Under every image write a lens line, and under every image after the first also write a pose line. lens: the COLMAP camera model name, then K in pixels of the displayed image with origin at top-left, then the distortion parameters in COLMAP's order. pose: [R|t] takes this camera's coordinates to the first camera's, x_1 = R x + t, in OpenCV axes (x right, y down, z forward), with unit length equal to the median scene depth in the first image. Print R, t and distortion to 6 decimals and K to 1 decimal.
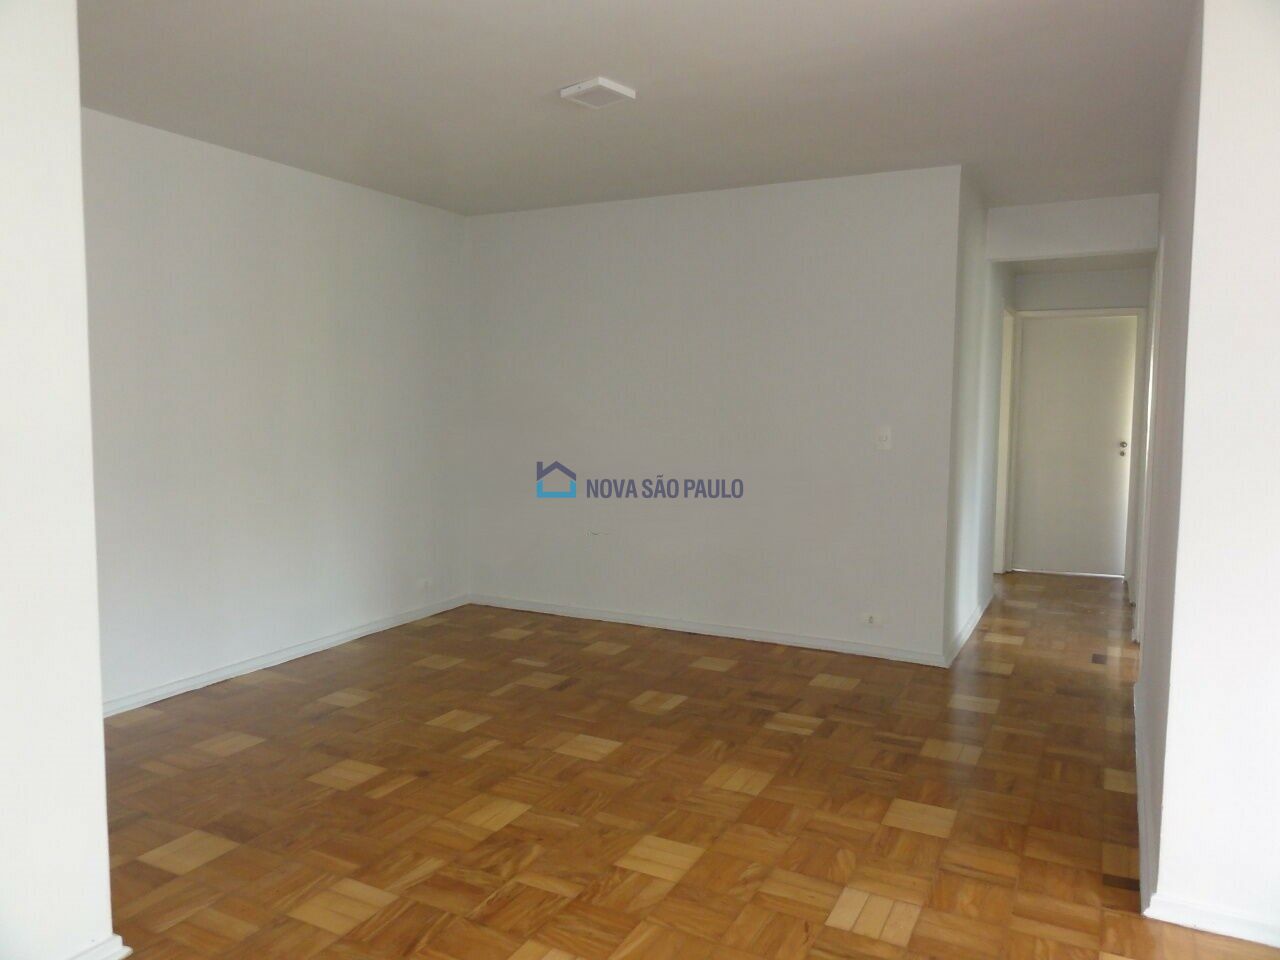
lens RADIAL K [[905.0, 0, 639.9], [0, 905.0, 473.4], [0, 0, 1]] dist [-0.002419, 0.003547]
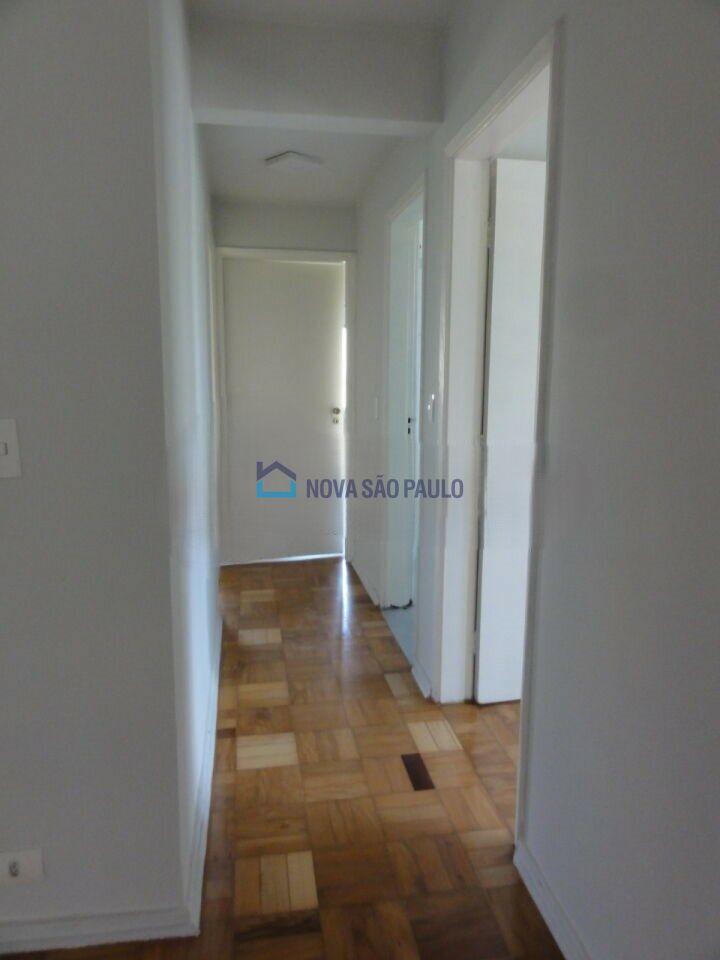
lens RADIAL K [[678.8, 0, 359.4], [0, 678.8, 476.8], [0, 0, 1]] dist [-0.002419, 0.003547]
pose [[0.793404, -0.093796, 0.601426, 0.312331], [0.043982, 0.994308, 0.097047, -0.067534], [-0.607105, -0.050545, 0.793013, 0.975772]]
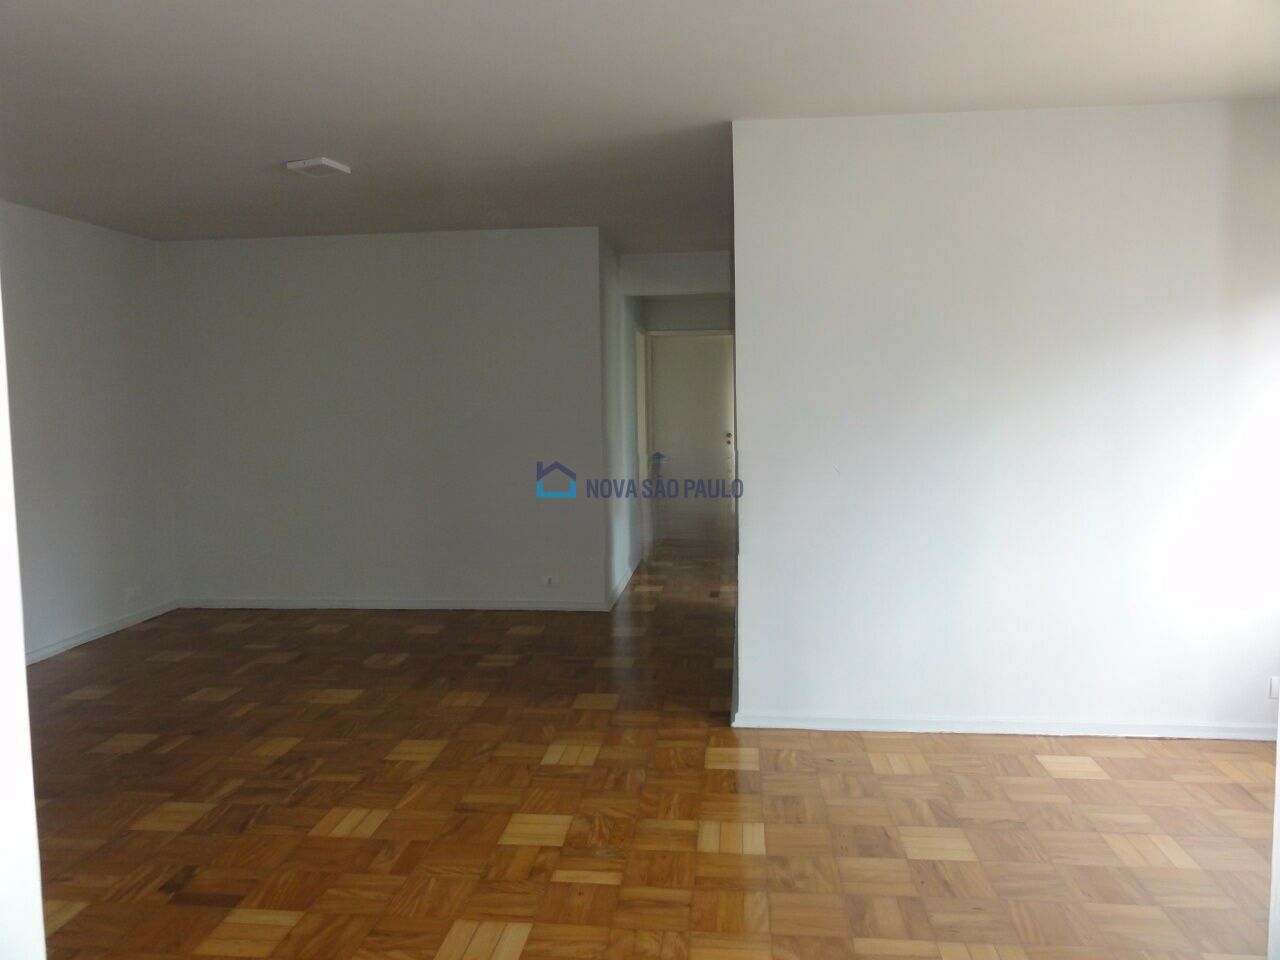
lens RADIAL K [[905.0, 0, 639.9], [0, 905.0, 473.4], [0, 0, 1]] dist [-0.002419, 0.003547]
pose [[0.930459, -0.050845, 0.362850, -0.114151], [0.051706, 0.998635, 0.007344, 0.013233], [-0.362729, 0.011928, 0.931818, -0.326311]]
